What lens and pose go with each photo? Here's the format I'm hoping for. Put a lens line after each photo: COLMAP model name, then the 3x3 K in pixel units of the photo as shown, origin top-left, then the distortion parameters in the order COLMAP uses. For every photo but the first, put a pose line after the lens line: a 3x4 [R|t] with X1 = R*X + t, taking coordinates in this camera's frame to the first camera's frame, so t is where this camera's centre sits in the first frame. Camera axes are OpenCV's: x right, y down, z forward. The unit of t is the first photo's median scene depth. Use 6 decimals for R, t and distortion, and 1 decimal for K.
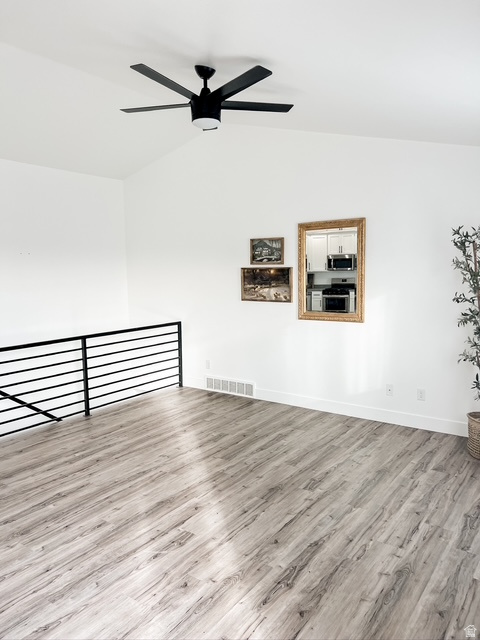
lens RADIAL K [[473.4, 0, 236.4], [0, 473.4, 318.4], [0, 0, 1]] dist [0.079235, -0.111115]
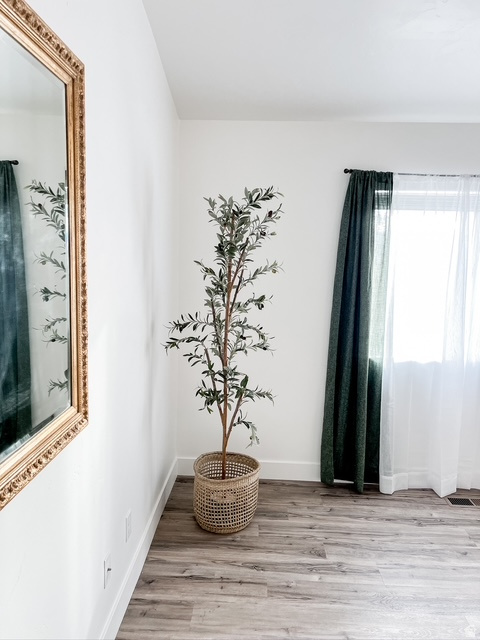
lens RADIAL K [[473.4, 0, 236.4], [0, 473.4, 318.4], [0, 0, 1]] dist [0.079235, -0.111115]
pose [[-0.550310, -0.113526, 0.827206, -0.027483], [0.067988, 0.981331, 0.179908, -0.097858], [-0.832188, 0.155245, -0.532318, 0.963651]]
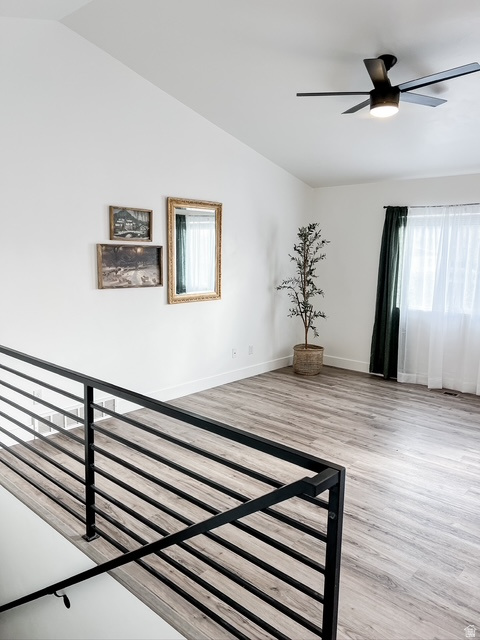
lens RADIAL K [[476.3, 0, 239.1], [0, 476.3, 312.5], [0, 0, 1]] dist [0.075889, -0.082875]
pose [[0.109619, -0.113530, 0.987469, -0.738684], [0.085193, 0.990873, 0.104464, -0.064606], [-0.990316, 0.072675, 0.118291, 0.747007]]
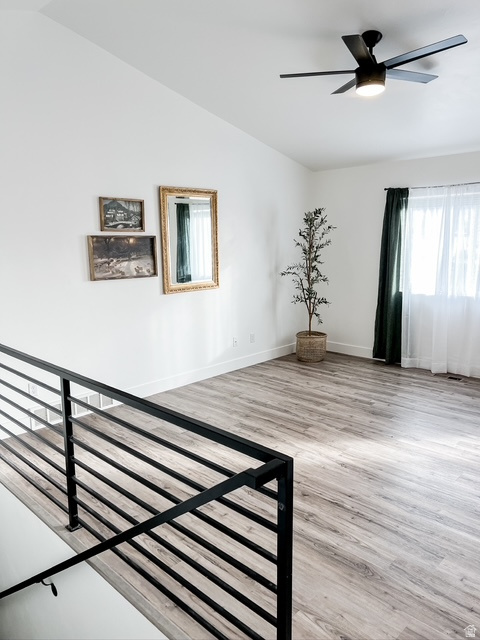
lens RADIAL K [[477.1, 0, 241.9], [0, 477.1, 311.7], [0, 0, 1]] dist [0.070336, -0.074046]
pose [[0.142520, -0.140088, 0.979828, -0.727364], [0.112986, 0.985765, 0.124503, -0.060450], [-0.983322, 0.092963, 0.156320, 0.703645]]
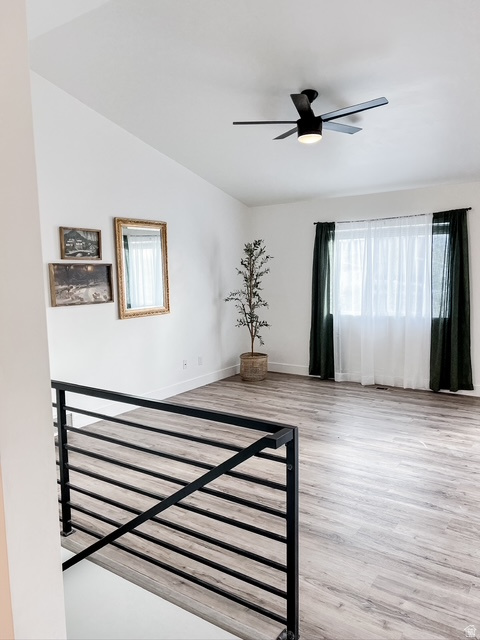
lens RADIAL K [[473.4, 0, 236.4], [0, 473.4, 318.4], [0, 0, 1]] dist [0.079235, -0.111115]
pose [[-0.016249, -0.085914, 0.996170, -0.798134], [0.123976, 0.988440, 0.087270, -0.052593], [-0.992152, 0.124920, -0.005409, 0.761677]]
